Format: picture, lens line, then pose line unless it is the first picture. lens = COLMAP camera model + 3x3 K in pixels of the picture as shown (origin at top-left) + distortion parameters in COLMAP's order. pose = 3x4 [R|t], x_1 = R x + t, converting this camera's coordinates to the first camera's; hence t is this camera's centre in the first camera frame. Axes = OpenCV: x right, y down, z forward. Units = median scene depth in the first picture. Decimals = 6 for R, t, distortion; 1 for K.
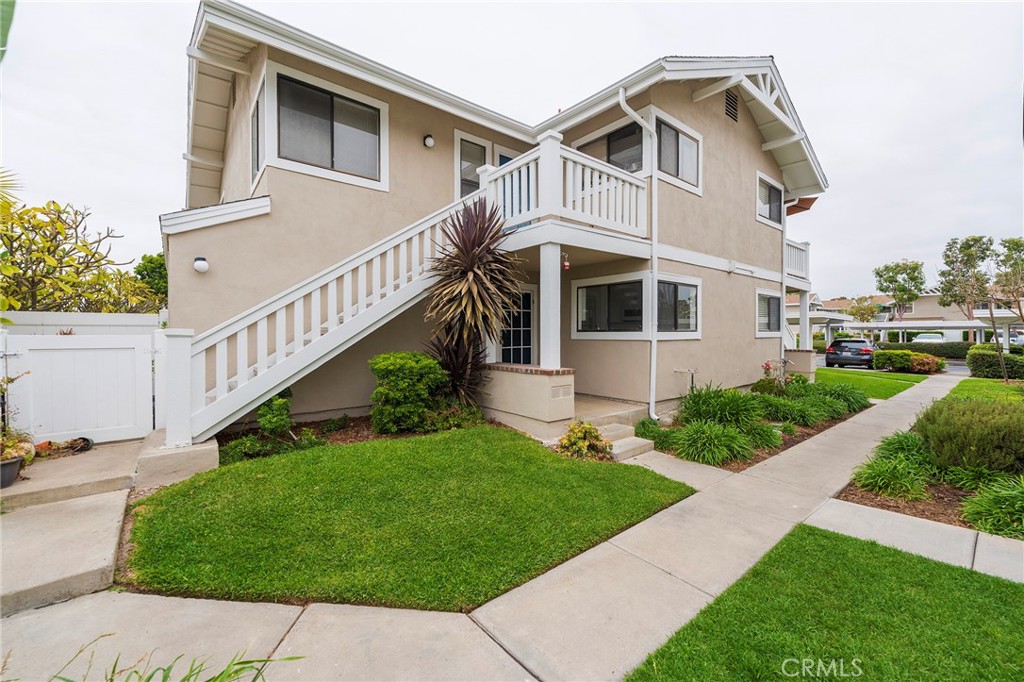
lens RADIAL K [[411.7, 0, 508.4], [0, 411.7, 336.7], [0, 0, 1]] dist [0.000640, -0.001130]
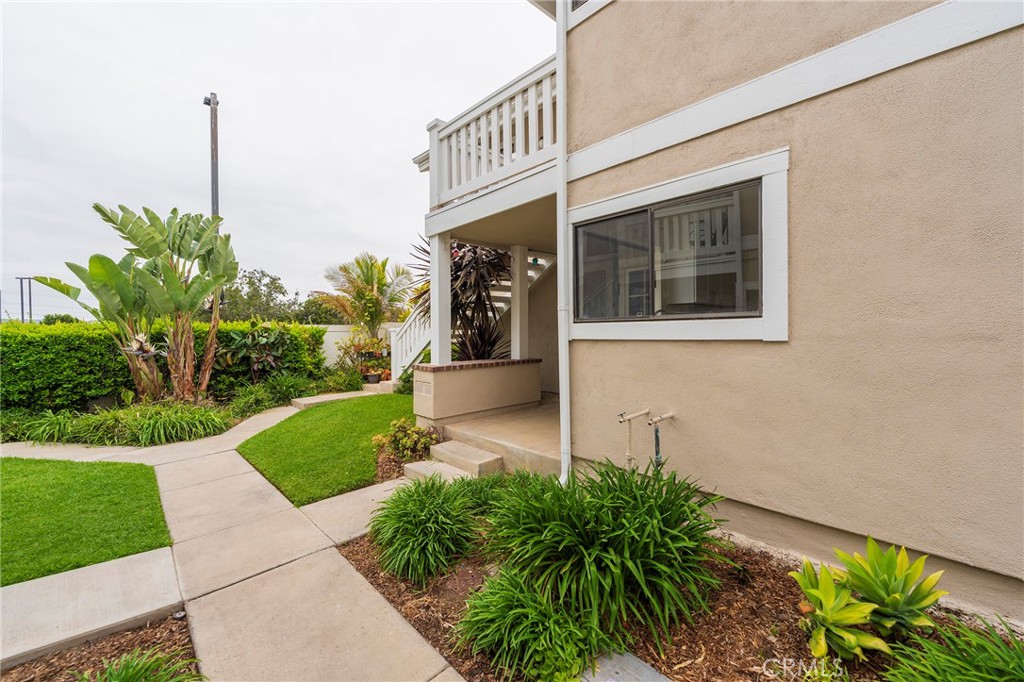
lens RADIAL K [[411.7, 0, 512.5], [0, 411.7, 334.9], [0, 0, 1]] dist [0.000640, -0.001130]
pose [[0.084473, 0.009264, -0.996383, 0.880146], [-0.002617, 0.999955, 0.009076, -0.001766], [0.996422, 0.001840, 0.084494, 0.884364]]
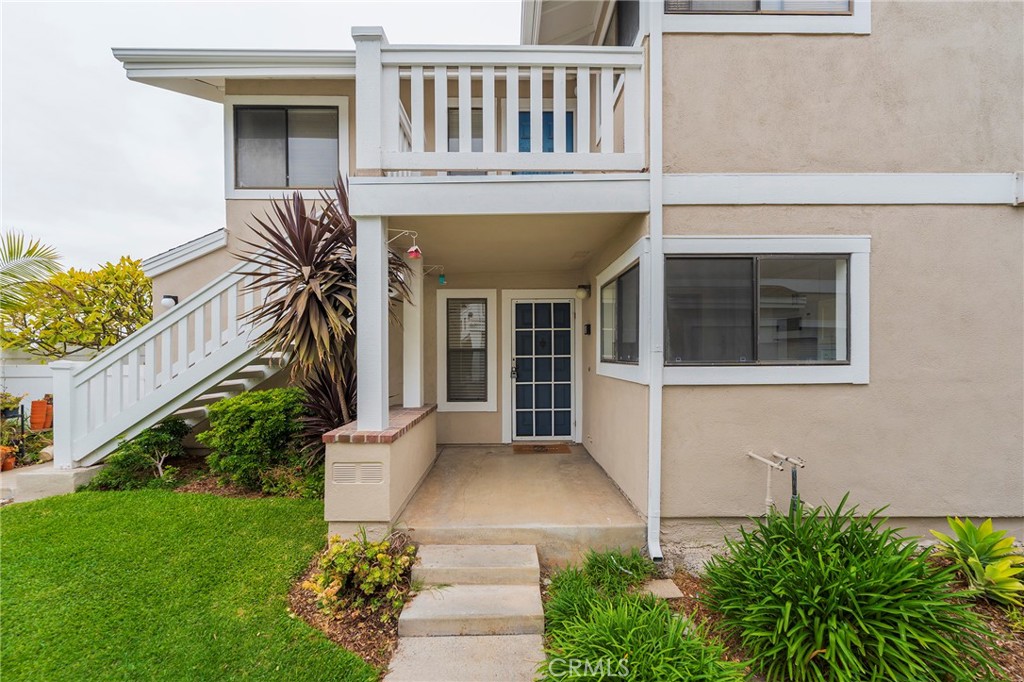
lens RADIAL K [[411.7, 0, 513.6], [0, 411.7, 357.8], [0, 0, 1]] dist [0.000640, -0.001130]
pose [[0.788067, 0.004478, -0.615573, 0.514439], [-0.004136, 0.999989, 0.001979, -0.022531], [0.615575, 0.000986, 0.788077, 0.537394]]
